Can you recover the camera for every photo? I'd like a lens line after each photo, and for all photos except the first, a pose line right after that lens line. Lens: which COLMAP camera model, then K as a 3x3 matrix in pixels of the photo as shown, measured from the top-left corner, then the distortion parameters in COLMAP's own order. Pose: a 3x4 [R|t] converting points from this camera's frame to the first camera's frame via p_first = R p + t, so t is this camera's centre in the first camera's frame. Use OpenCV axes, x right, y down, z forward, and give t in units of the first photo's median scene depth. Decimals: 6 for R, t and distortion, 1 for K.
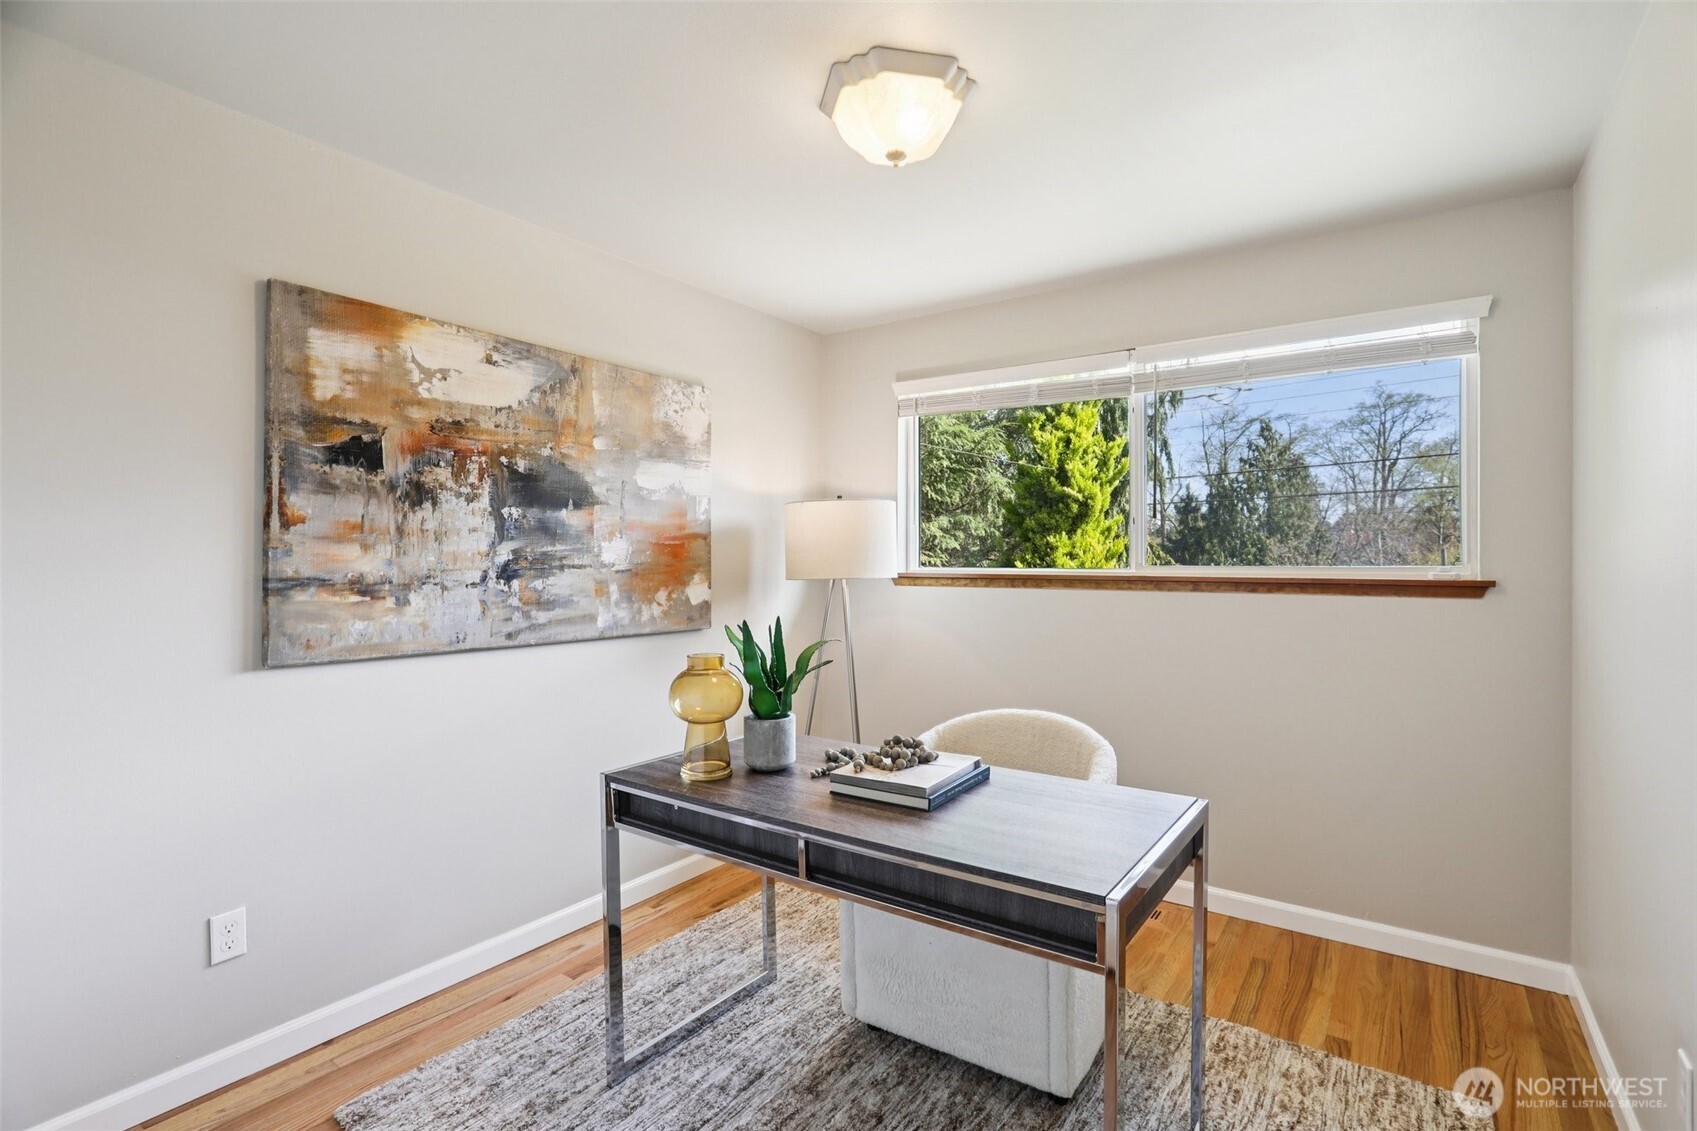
lens RADIAL K [[794.5, 0, 849.1], [0, 794.5, 563.0], [0, 0, 1]] dist [-0.003066, 0.000113]
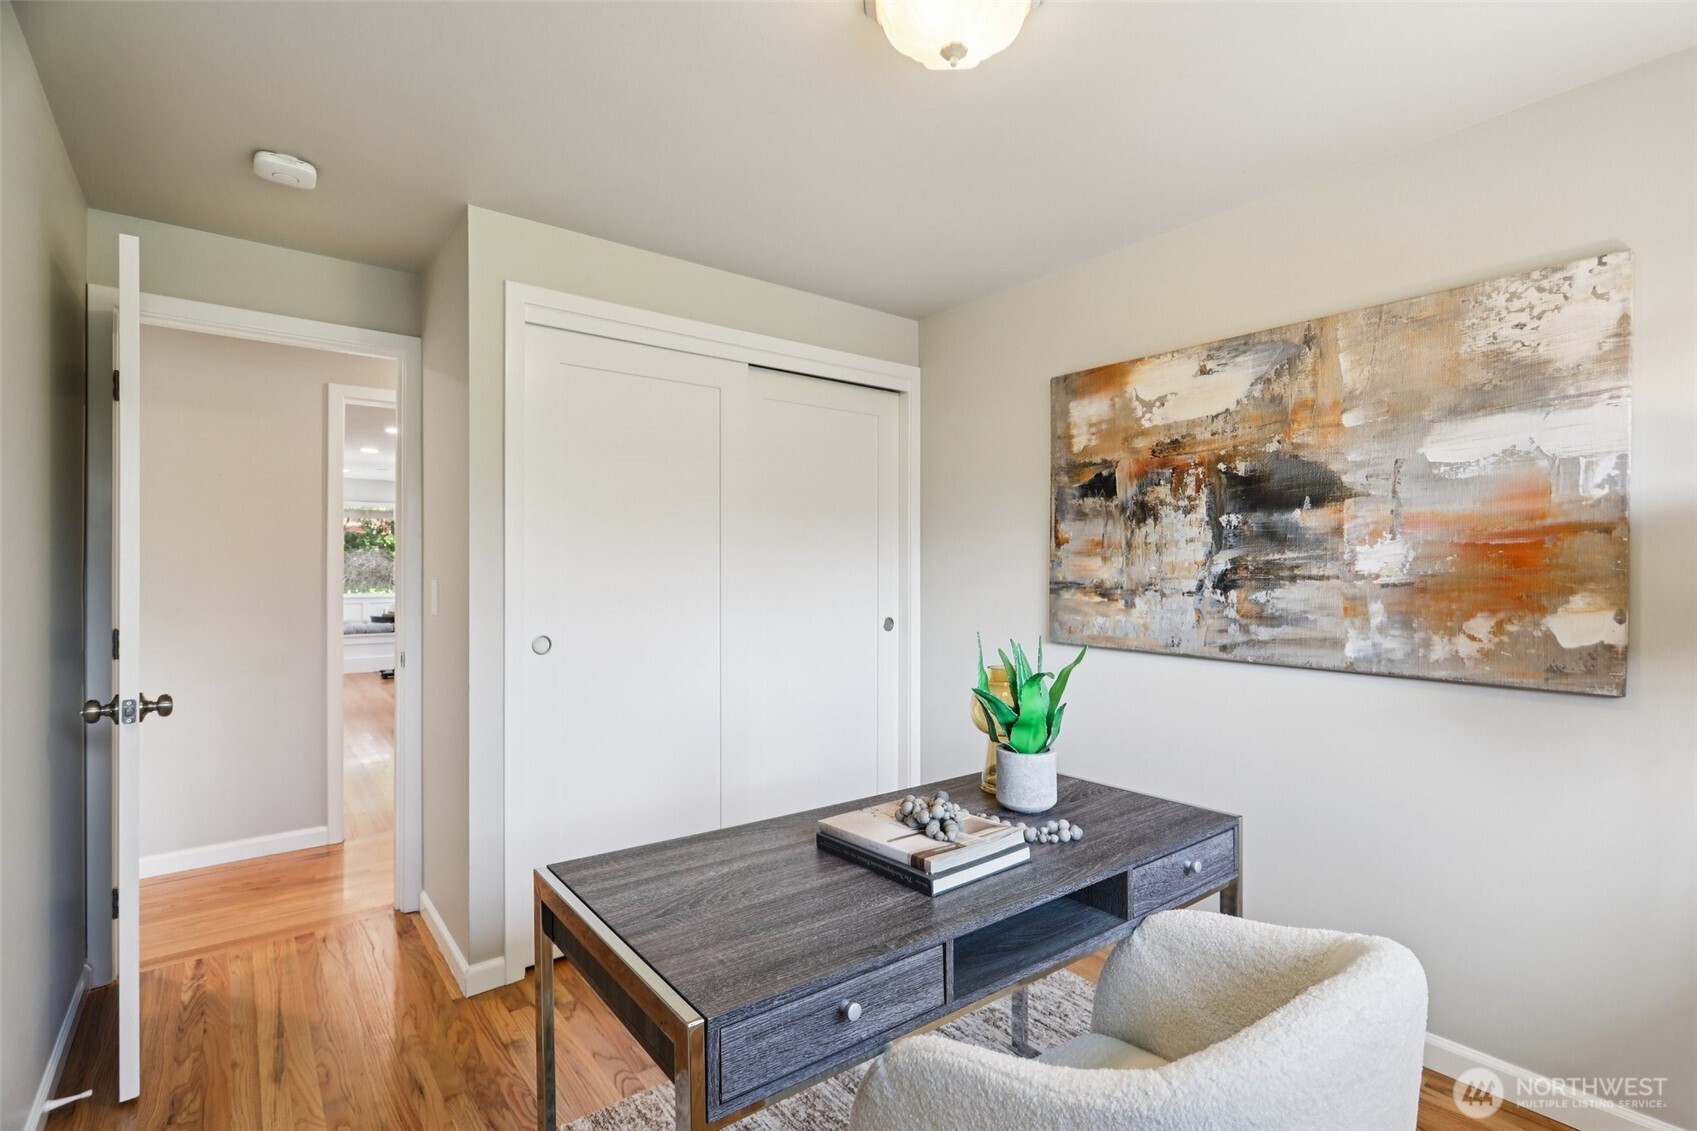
lens RADIAL K [[794.5, 0, 847.3], [0, 794.5, 567.4], [0, 0, 1]] dist [-0.003066, 0.000113]
pose [[-0.282822, 0.001083, -0.959172, 0.625538], [-0.001625, 0.999997, 0.001608, -0.007076], [0.959171, 0.002013, -0.282819, 0.831503]]
